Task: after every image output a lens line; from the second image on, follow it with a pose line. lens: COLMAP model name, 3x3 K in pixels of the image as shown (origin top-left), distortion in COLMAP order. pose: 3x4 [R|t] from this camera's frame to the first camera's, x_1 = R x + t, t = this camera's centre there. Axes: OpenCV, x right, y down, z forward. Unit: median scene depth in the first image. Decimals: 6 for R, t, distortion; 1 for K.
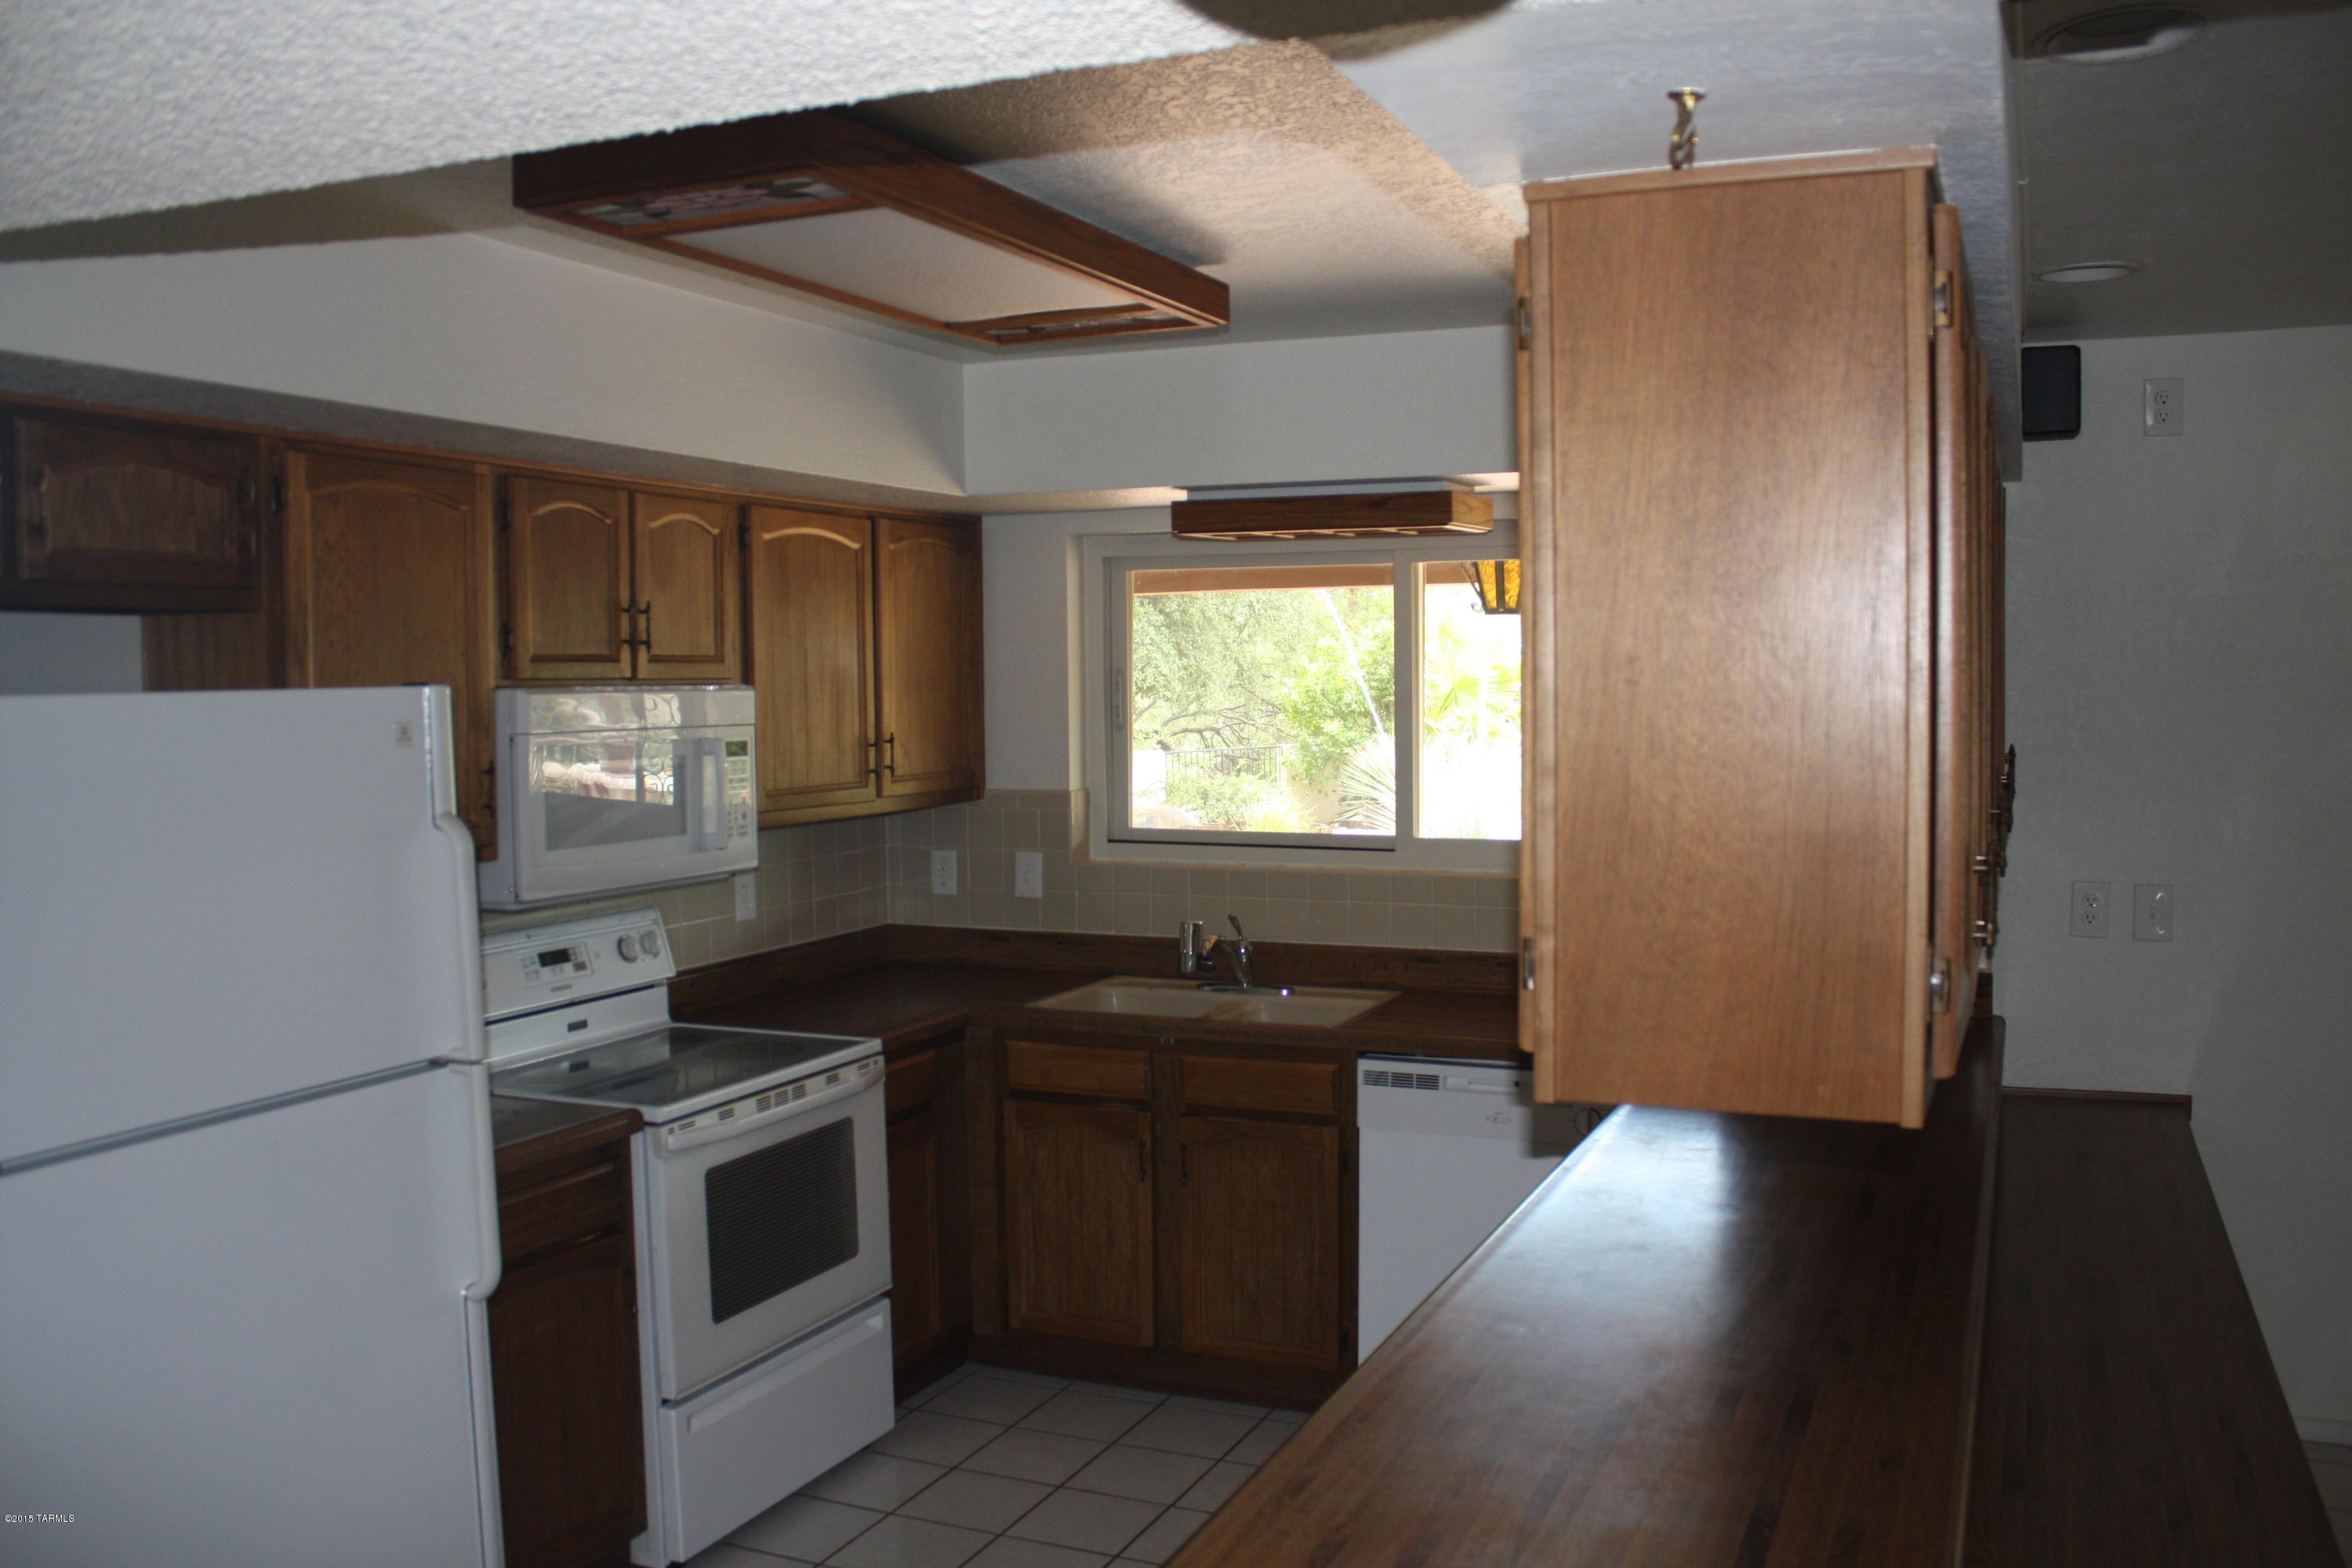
lens RADIAL K [[1975.7, 0, 1181.9], [0, 1975.7, 779.6], [0, 0, 1]] dist [-0.142395, 0.086933]
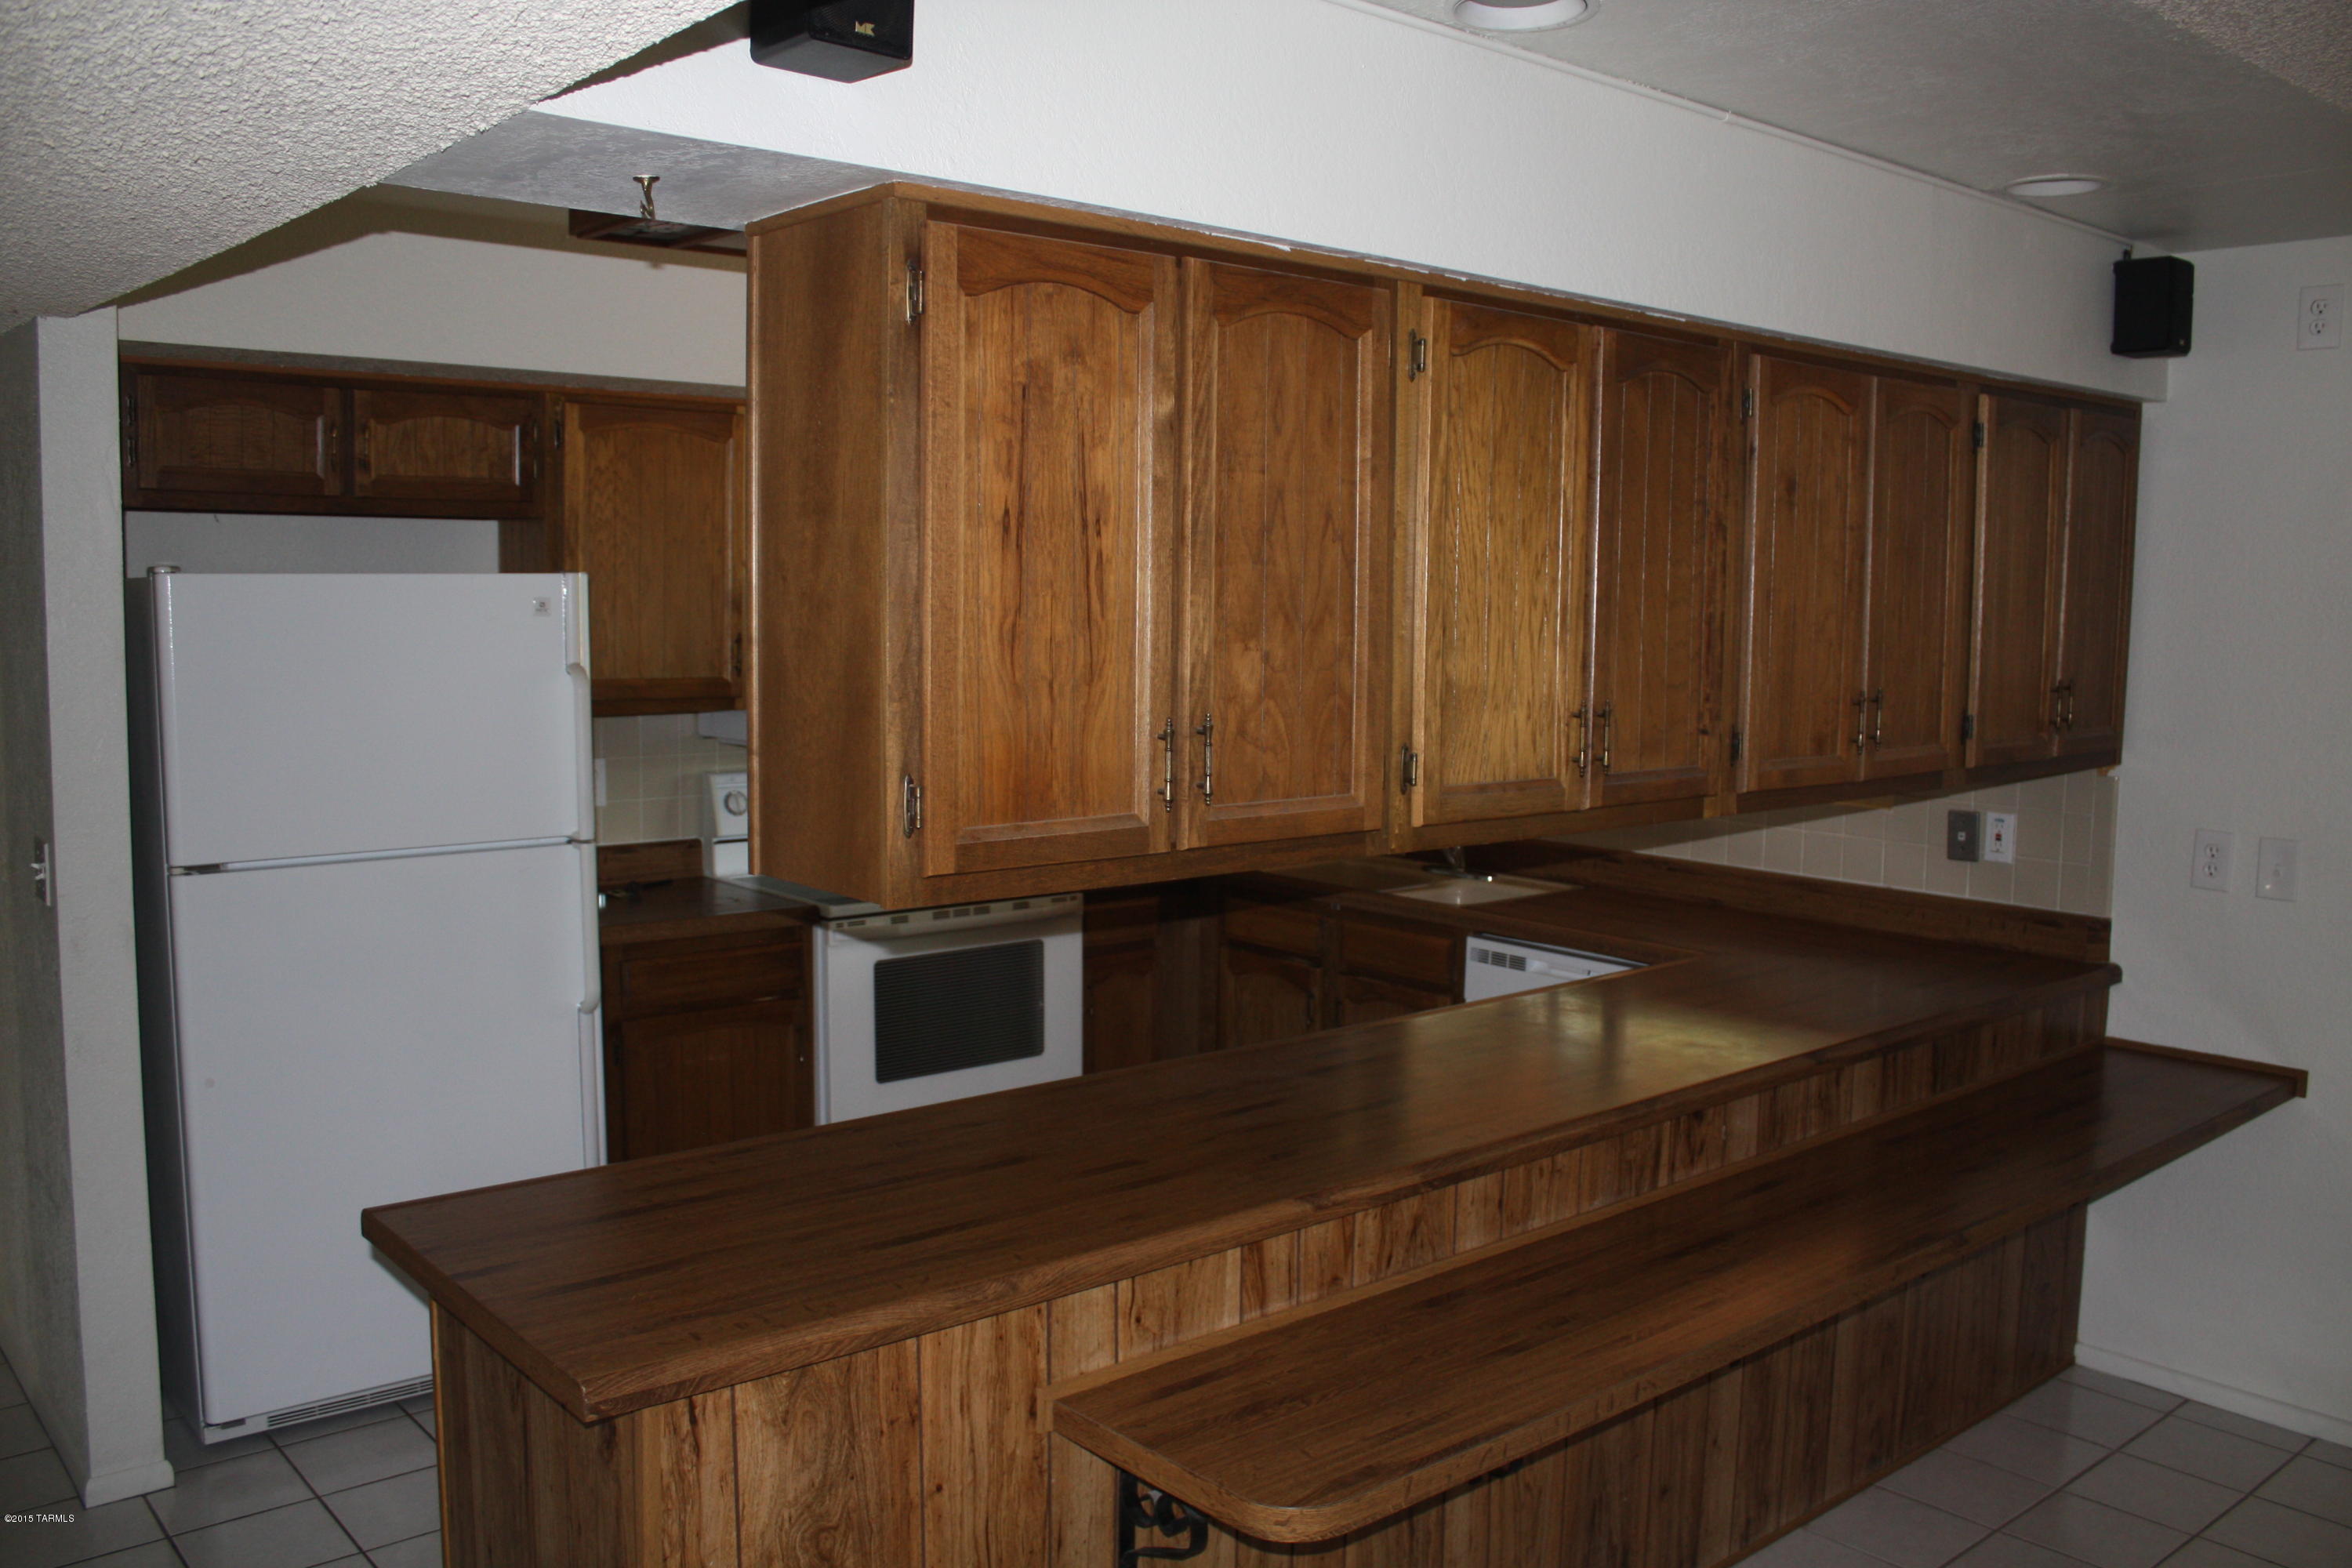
lens RADIAL K [[1975.7, 0, 1170.6], [0, 1975.7, 789.0], [0, 0, 1]] dist [-0.142395, 0.086933]
pose [[0.894698, 0.071697, -0.440881, 0.562343], [-0.049041, 0.996834, 0.062586, -0.001522], [0.443972, -0.034374, 0.895381, -0.077134]]
